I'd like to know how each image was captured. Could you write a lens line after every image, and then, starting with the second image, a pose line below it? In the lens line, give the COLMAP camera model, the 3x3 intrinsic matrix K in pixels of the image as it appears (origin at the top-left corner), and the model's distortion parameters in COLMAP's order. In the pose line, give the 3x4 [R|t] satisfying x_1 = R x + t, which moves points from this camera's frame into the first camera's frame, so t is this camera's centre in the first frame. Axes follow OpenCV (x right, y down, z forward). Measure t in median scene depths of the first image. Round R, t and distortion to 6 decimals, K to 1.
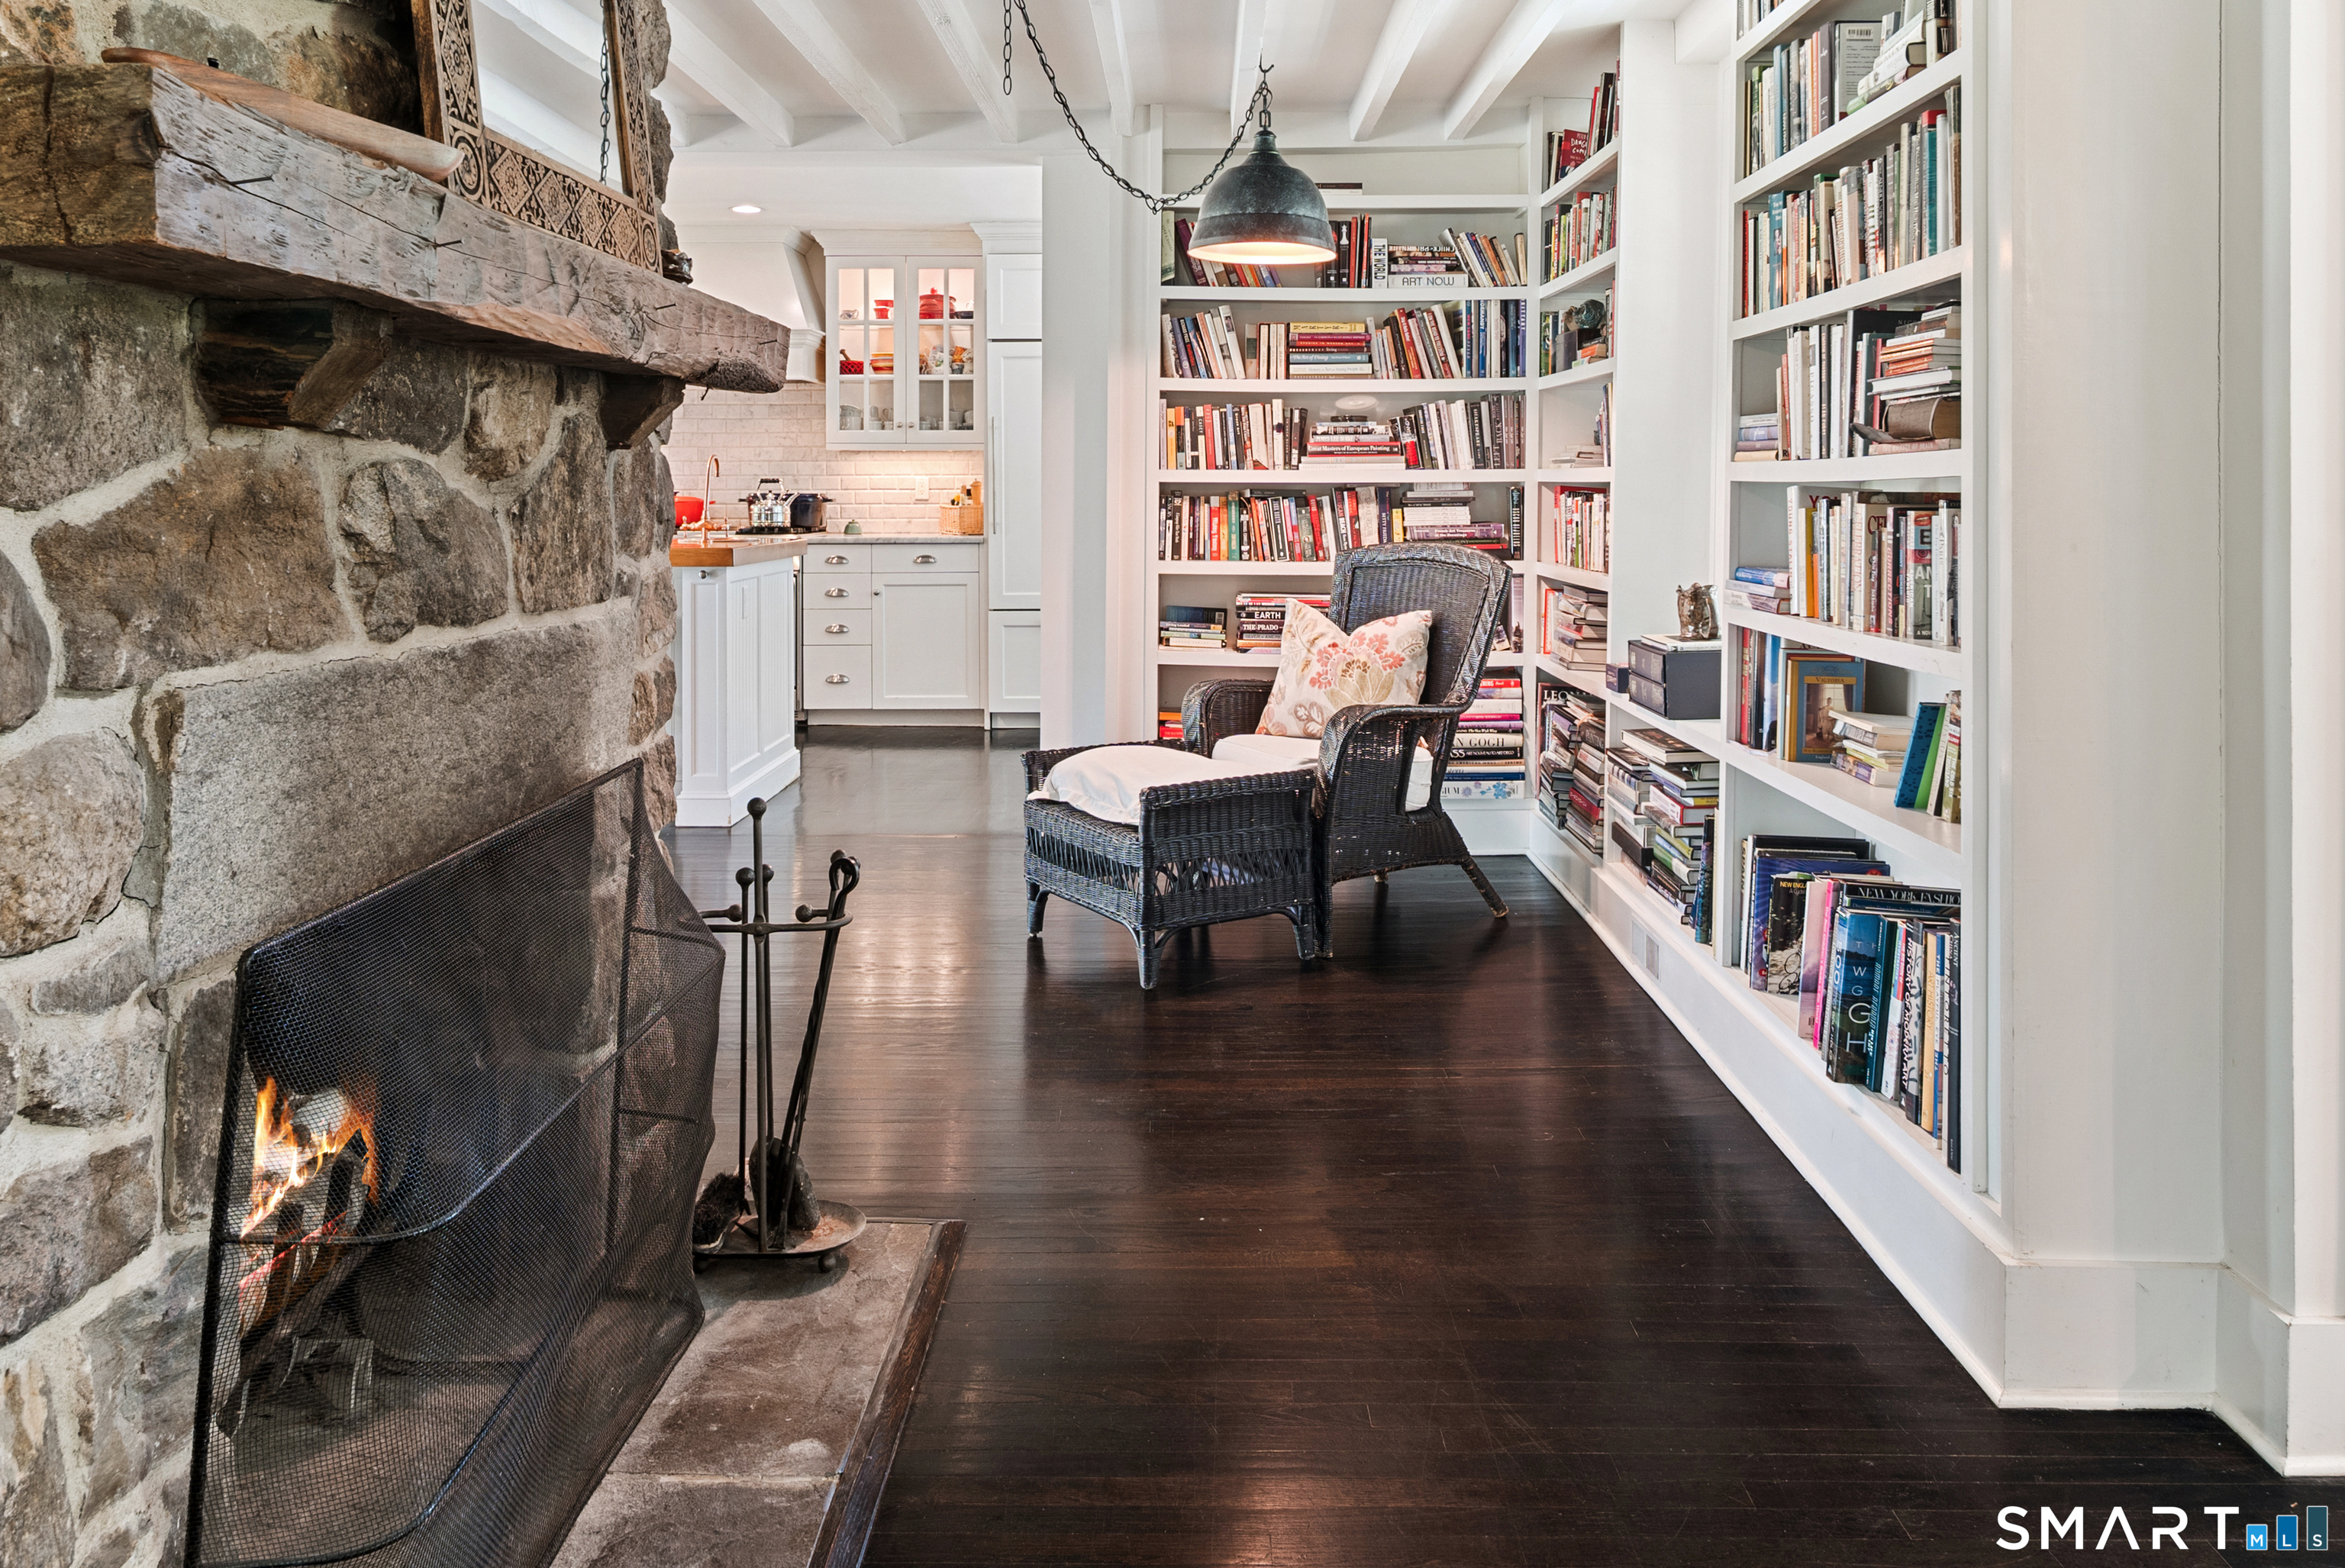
lens RADIAL K [[1776.8, 0, 1168.8], [0, 1776.8, 491.1], [0, 0, 1]] dist [0.007069, -0.004961]
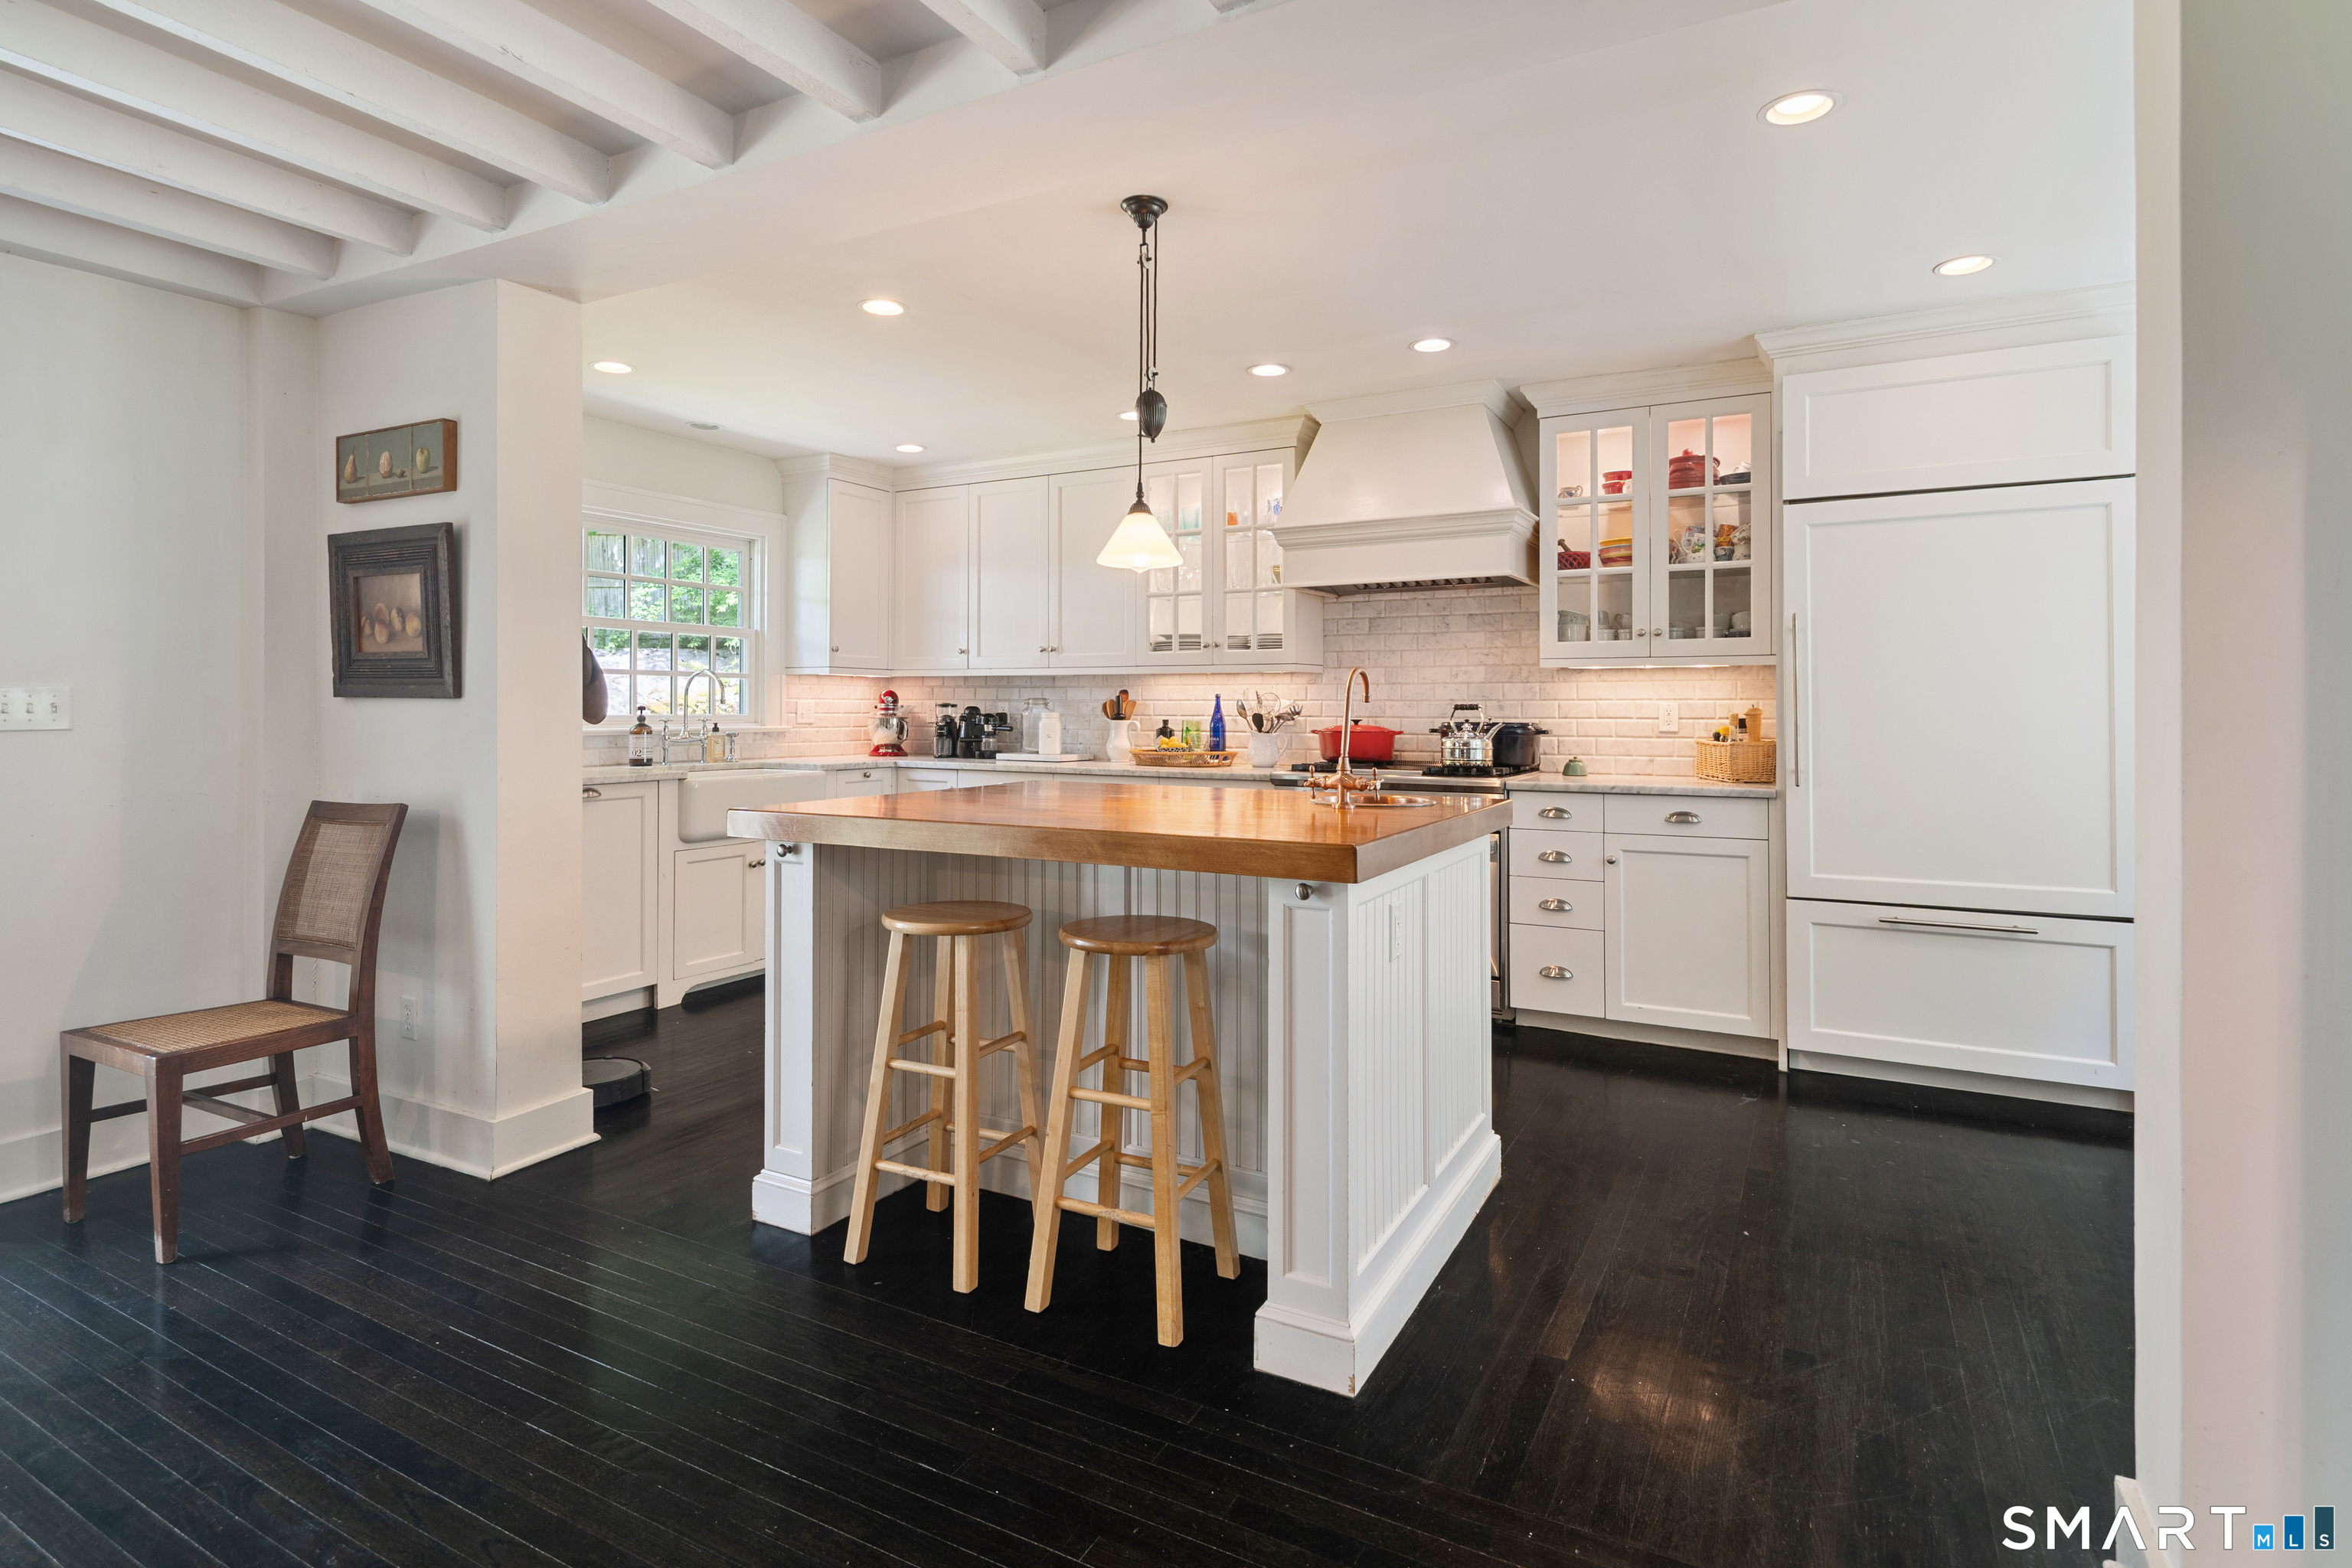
lens RADIAL K [[1168.9, 0, 1176.7], [0, 1168.9, 697.8], [0, 0, 1]] dist [0.009141, -0.004892]
pose [[0.883803, -0.002525, -0.467853, -0.184214], [-0.002888, 0.999937, -0.010852, -0.007680], [0.467851, 0.010942, 0.883740, 0.929969]]
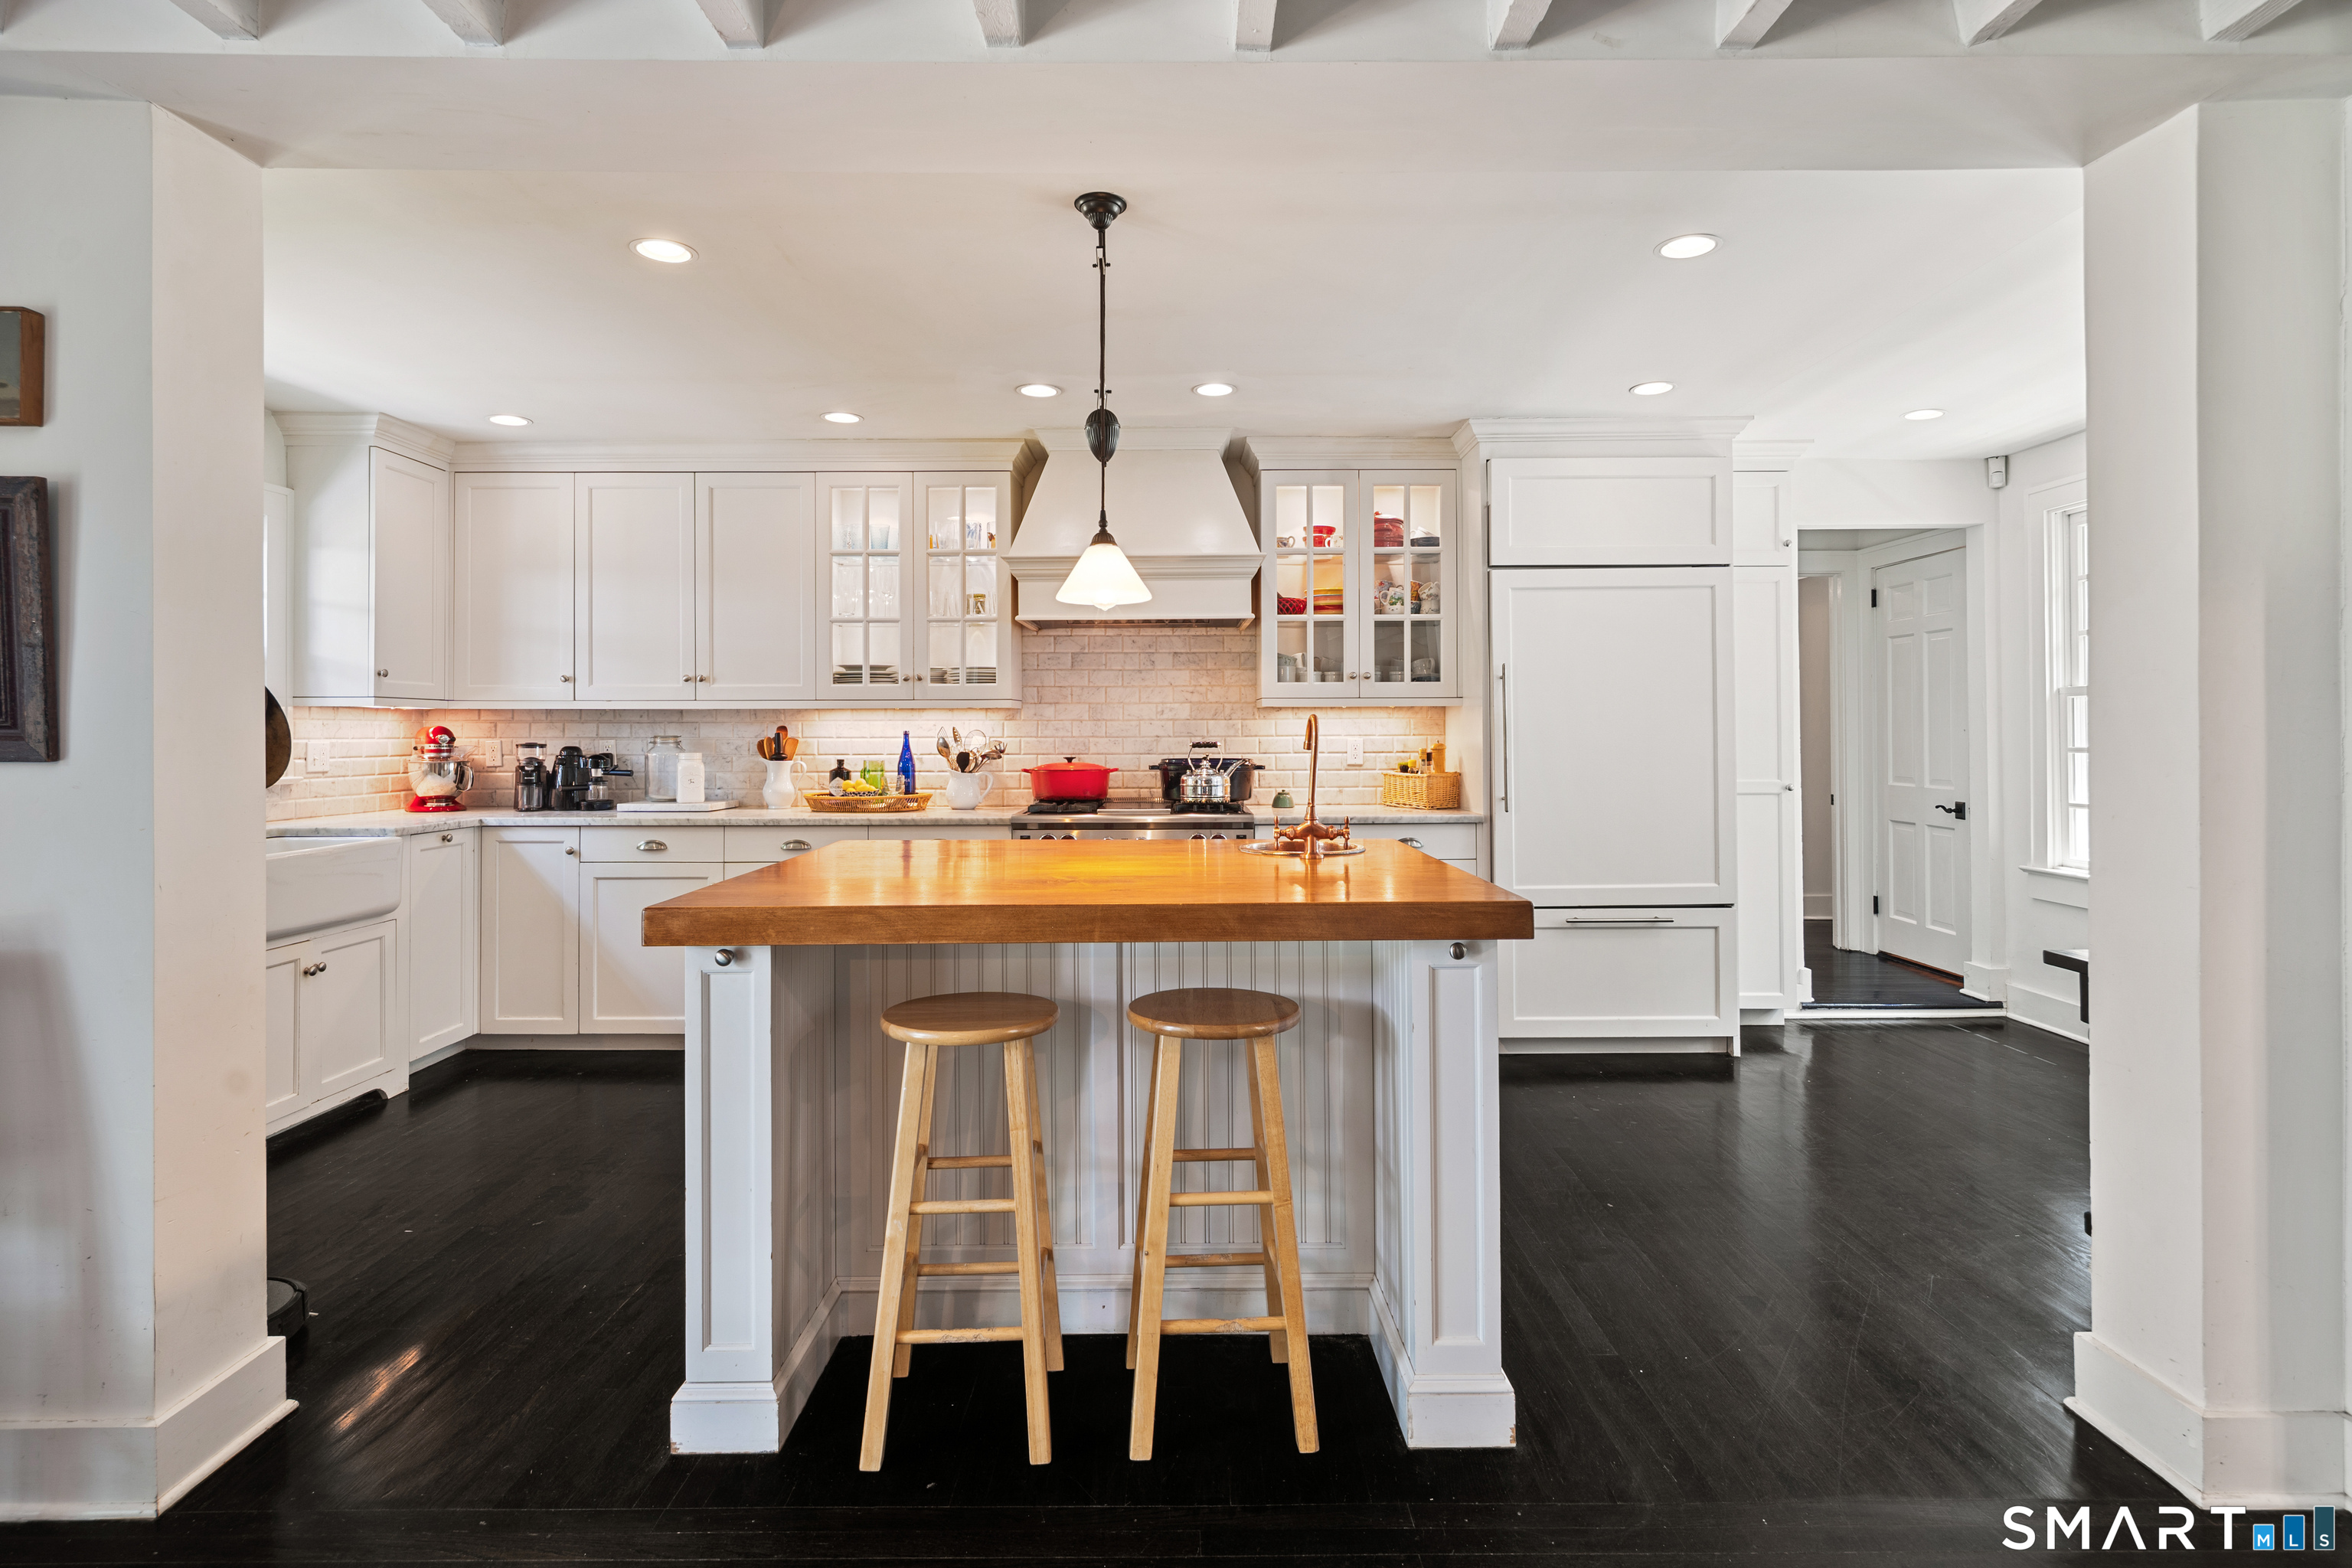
lens RADIAL K [[1168.9, 0, 1171.9], [0, 1168.9, 721.3], [0, 0, 1]] dist [0.009141, -0.004892]
pose [[0.999871, -0.004350, 0.015493, -0.477756], [0.004501, 0.999943, -0.009685, -0.022123], [-0.015450, 0.009753, 0.999833, 0.906308]]
